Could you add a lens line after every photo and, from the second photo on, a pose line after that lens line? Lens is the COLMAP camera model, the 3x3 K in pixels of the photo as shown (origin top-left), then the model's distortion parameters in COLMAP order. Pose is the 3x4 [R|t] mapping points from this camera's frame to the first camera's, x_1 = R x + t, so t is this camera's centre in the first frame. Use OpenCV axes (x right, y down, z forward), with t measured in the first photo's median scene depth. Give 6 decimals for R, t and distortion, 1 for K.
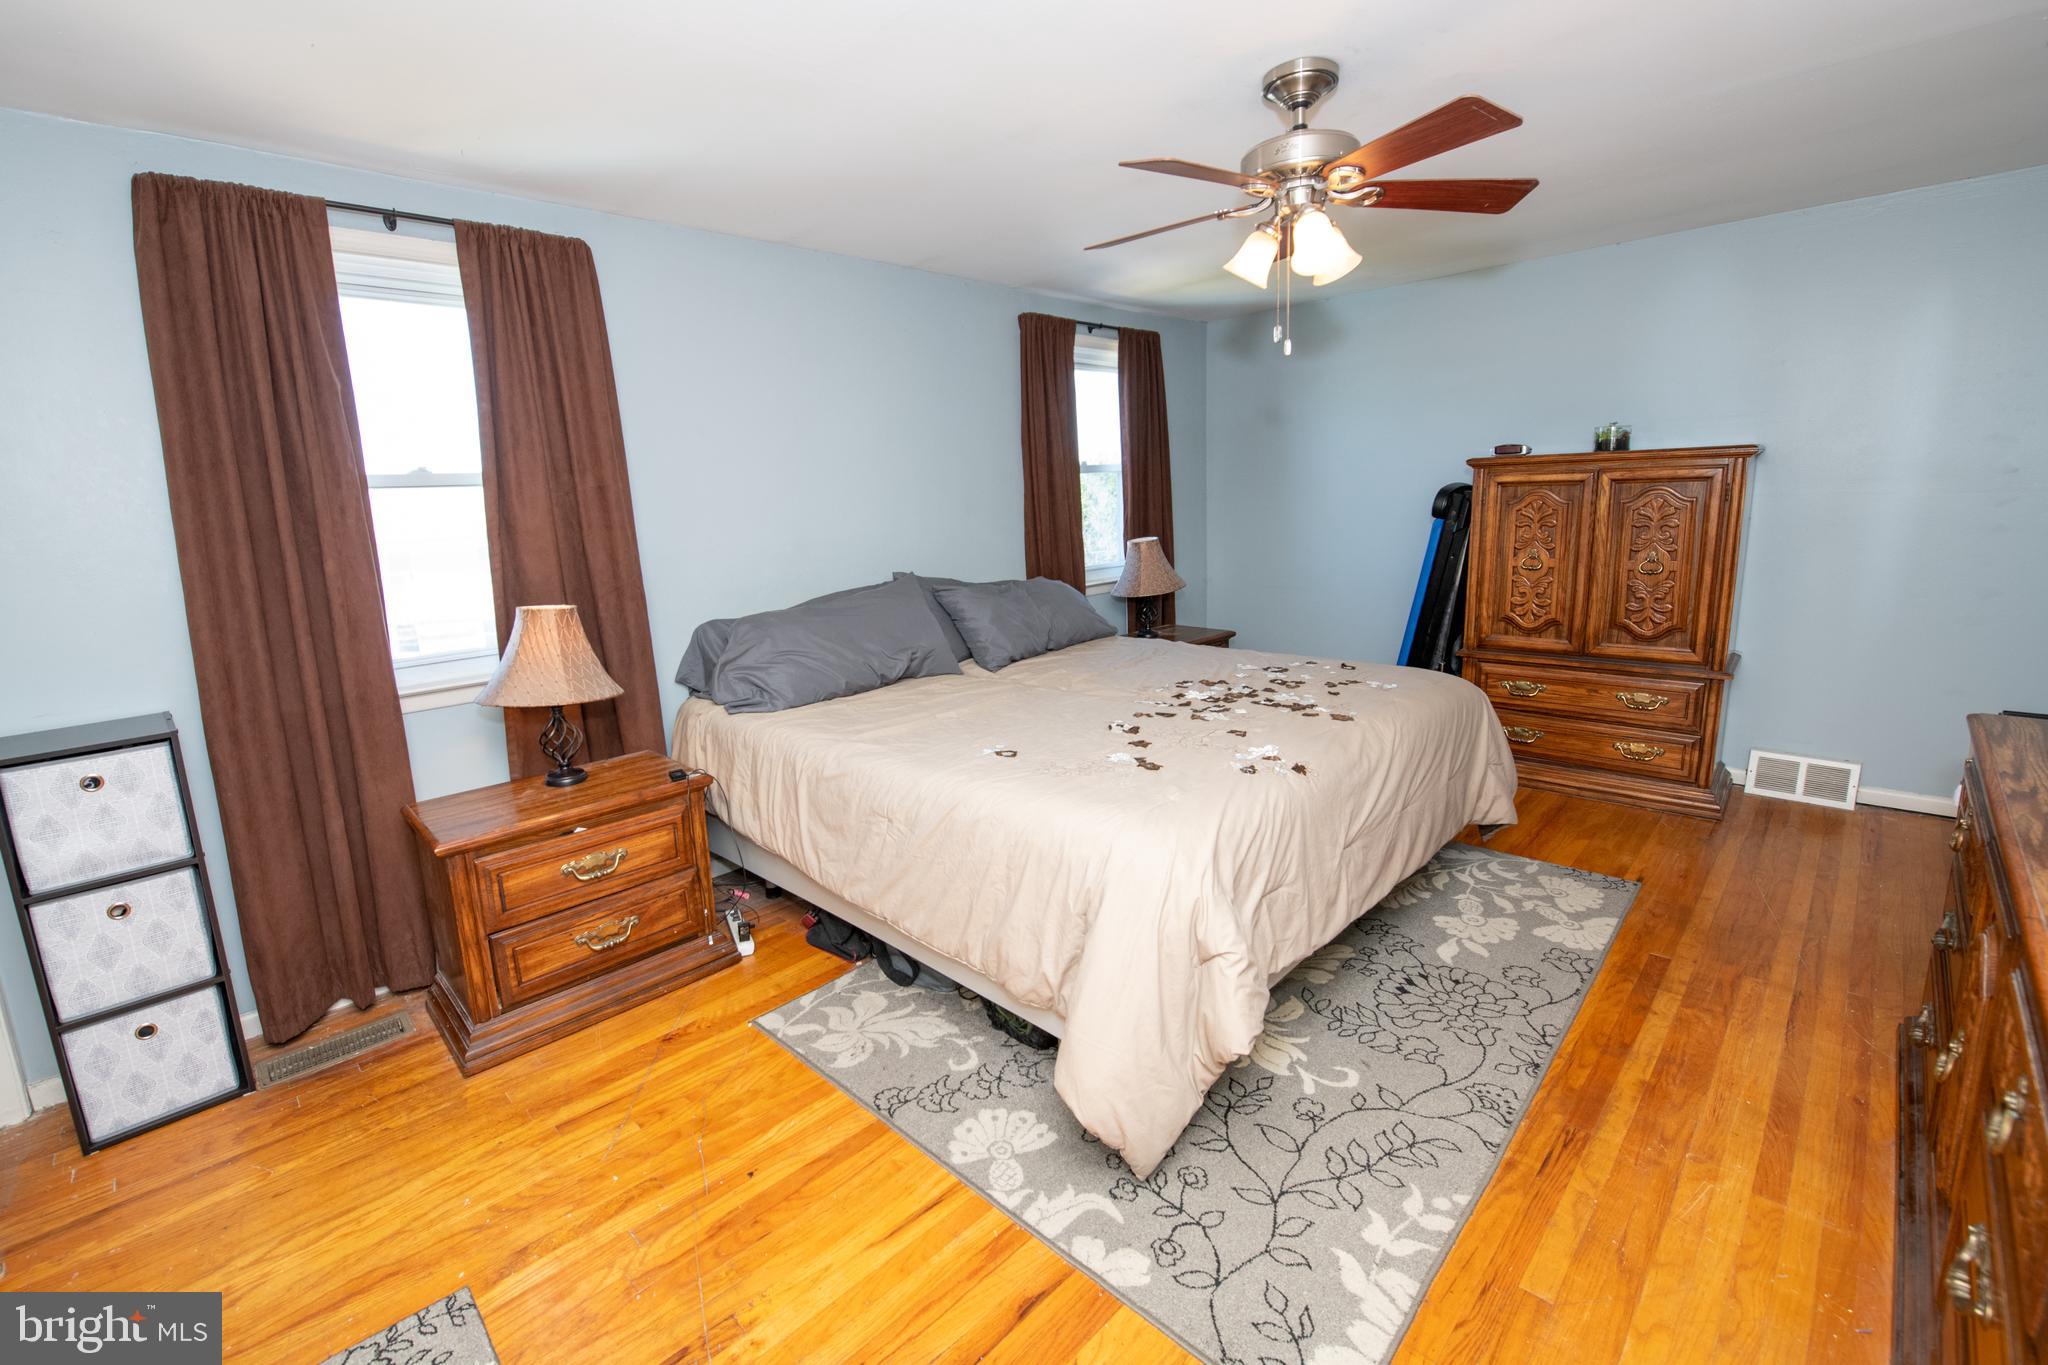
lens RADIAL K [[879.4, 0, 1024.0], [0, 879.4, 682.5], [0, 0, 1]] dist [-0.012184, -0.000034]
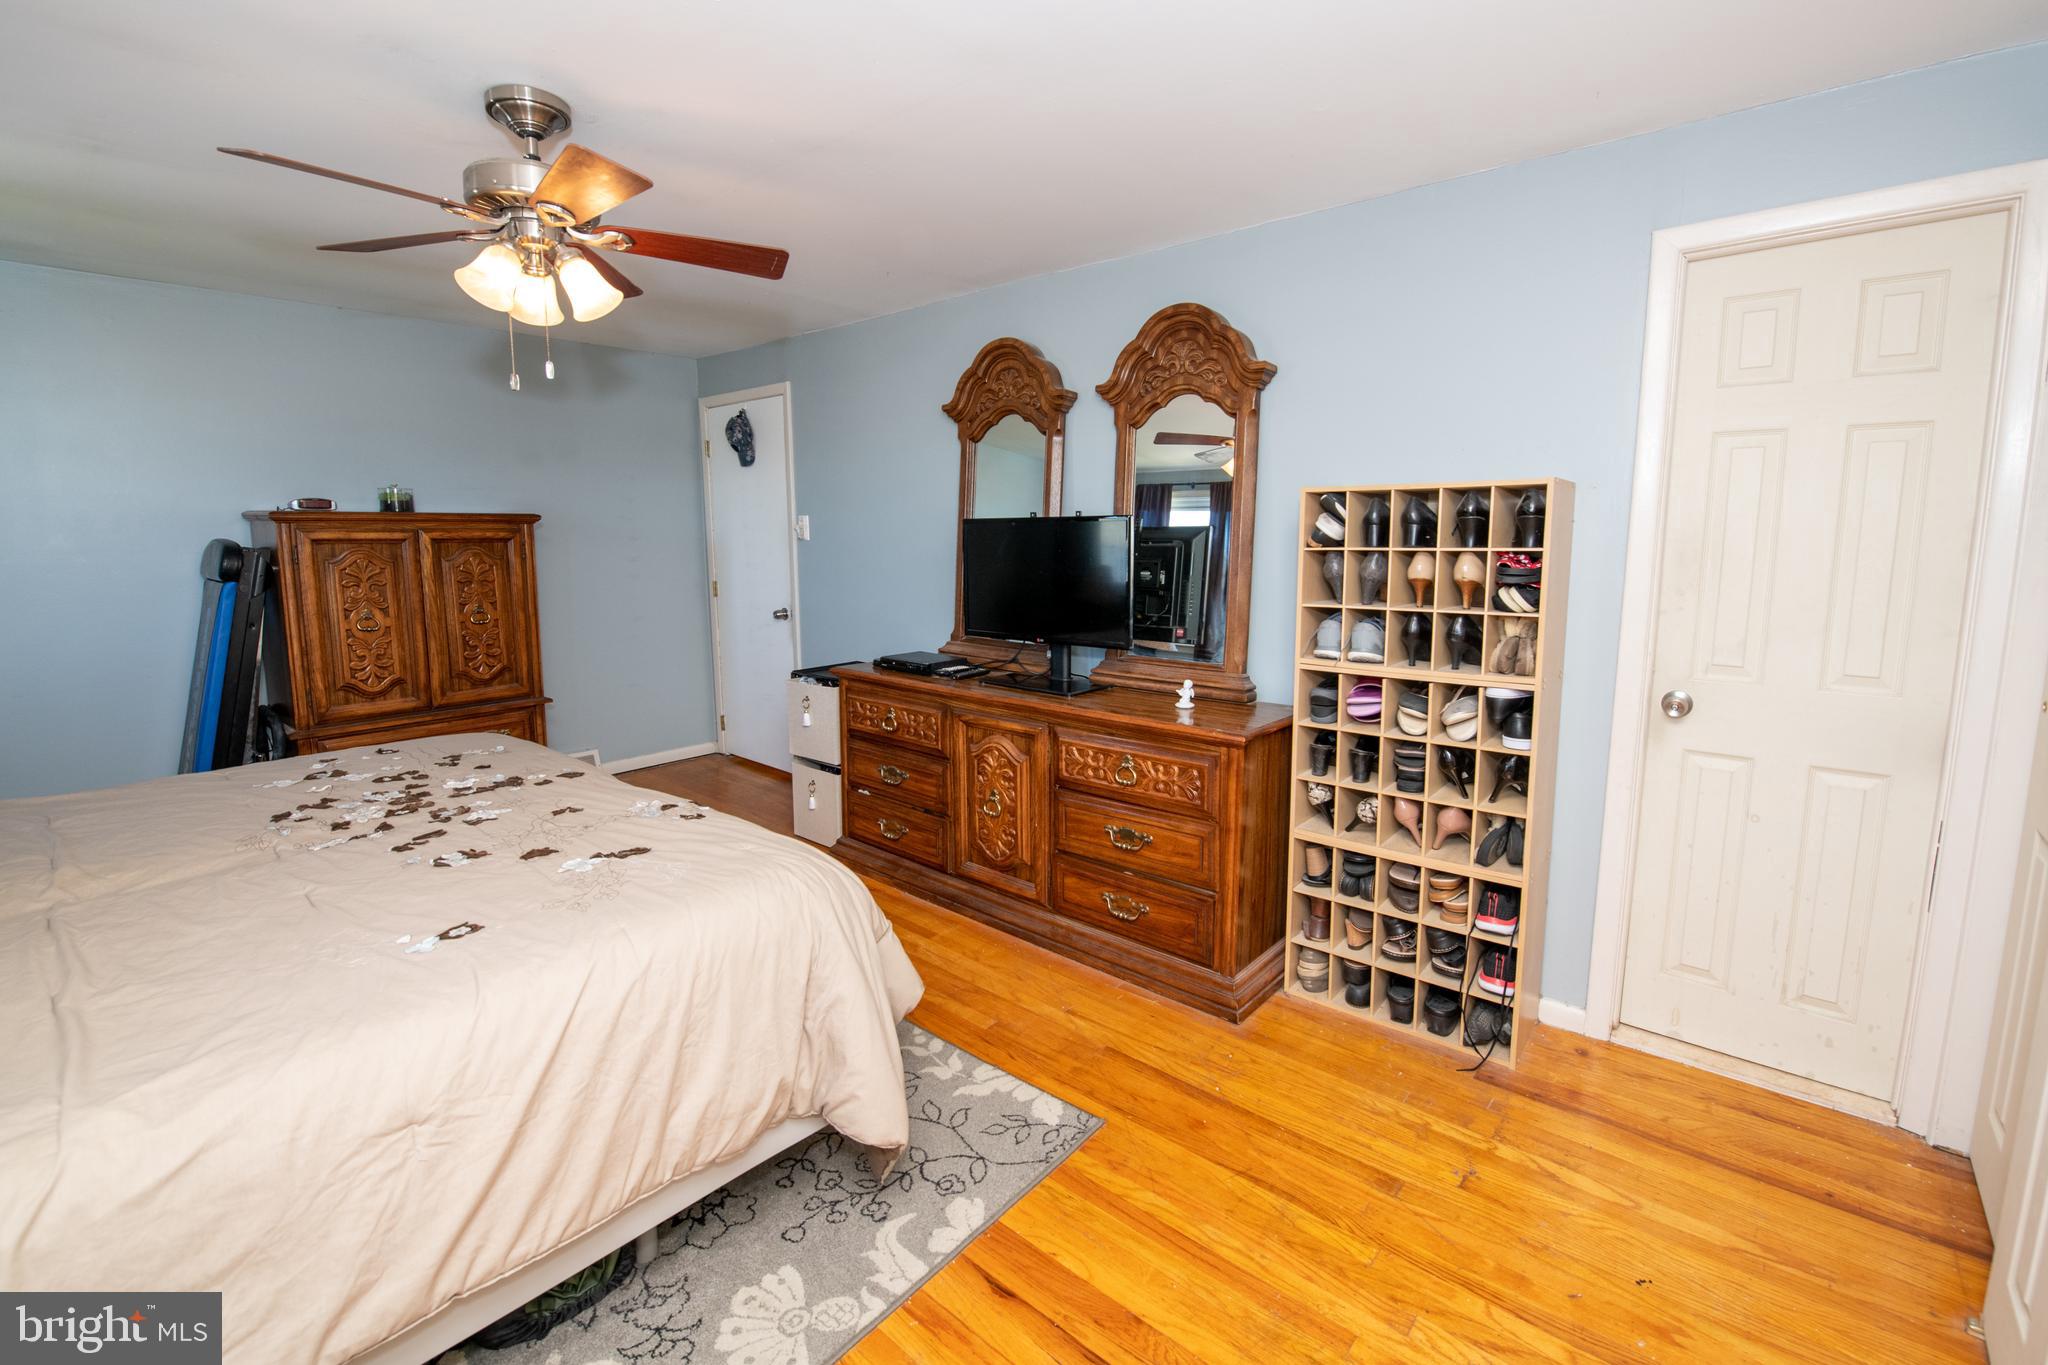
lens RADIAL K [[859.1, 0, 1015.0], [0, 859.1, 677.9], [0, 0, 1]] dist [-0.019341, -0.000355]
pose [[-0.057270, -0.128614, 0.990040, -0.655886], [0.211452, 0.967607, 0.137931, -0.100875], [-0.975709, 0.217245, -0.028219, 0.606868]]
